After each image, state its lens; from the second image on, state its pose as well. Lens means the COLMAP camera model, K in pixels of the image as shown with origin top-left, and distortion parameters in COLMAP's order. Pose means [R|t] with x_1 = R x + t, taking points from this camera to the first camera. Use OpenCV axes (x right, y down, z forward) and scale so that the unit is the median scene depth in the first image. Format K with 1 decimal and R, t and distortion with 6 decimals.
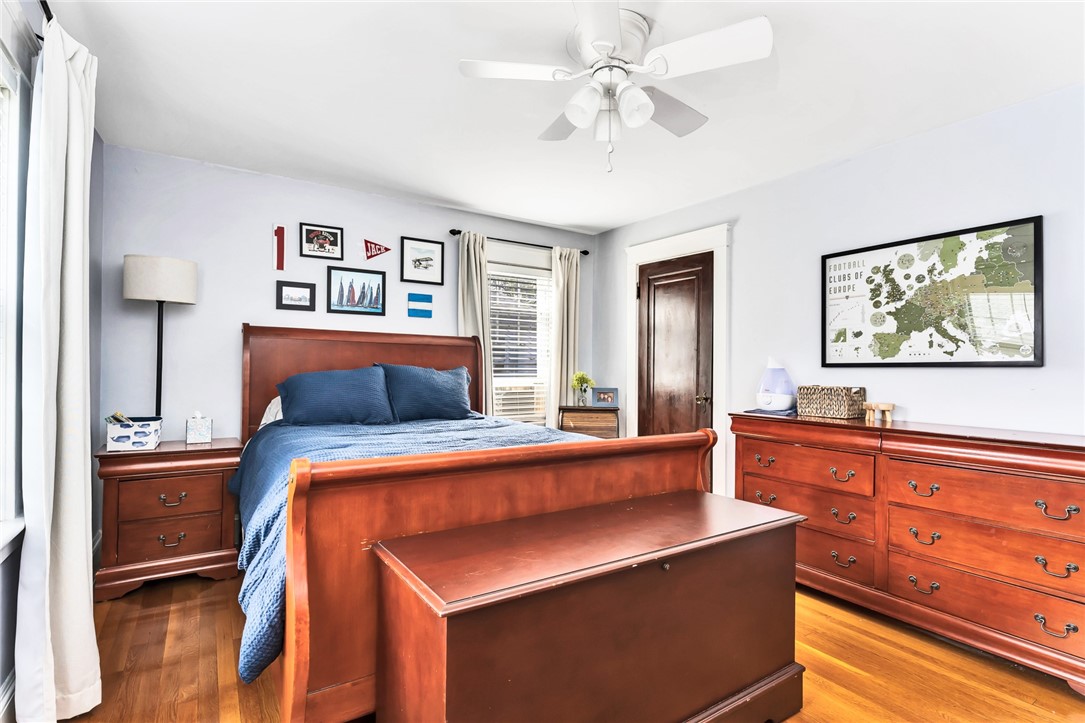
lens RADIAL K [[525.4, 0, 542.0], [0, 525.4, 362.8], [0, 0, 1]] dist [0.001054, 0.000424]
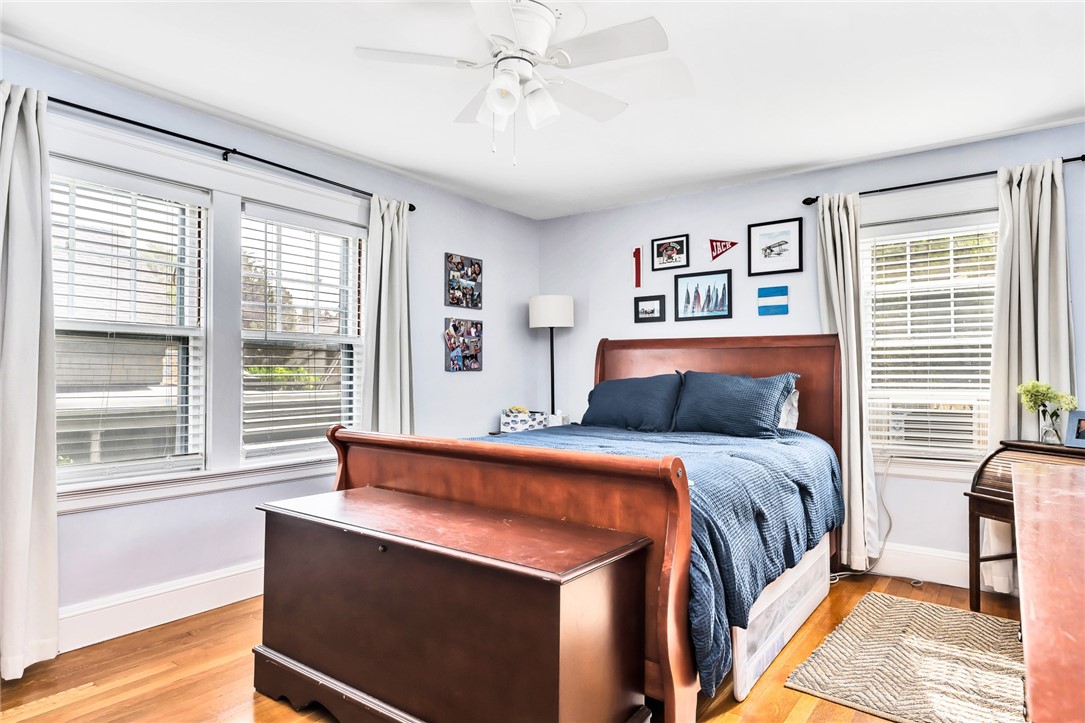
lens RADIAL K [[634.0, 0, 542.3], [0, 634.0, 363.0], [0, 0, 1]] dist [-0.003434, -0.000461]
pose [[0.336169, -0.028005, -0.941385, 0.634665], [0.008844, 0.999608, -0.026578, 0.014136], [0.941760, 0.000609, 0.336285, 0.340738]]
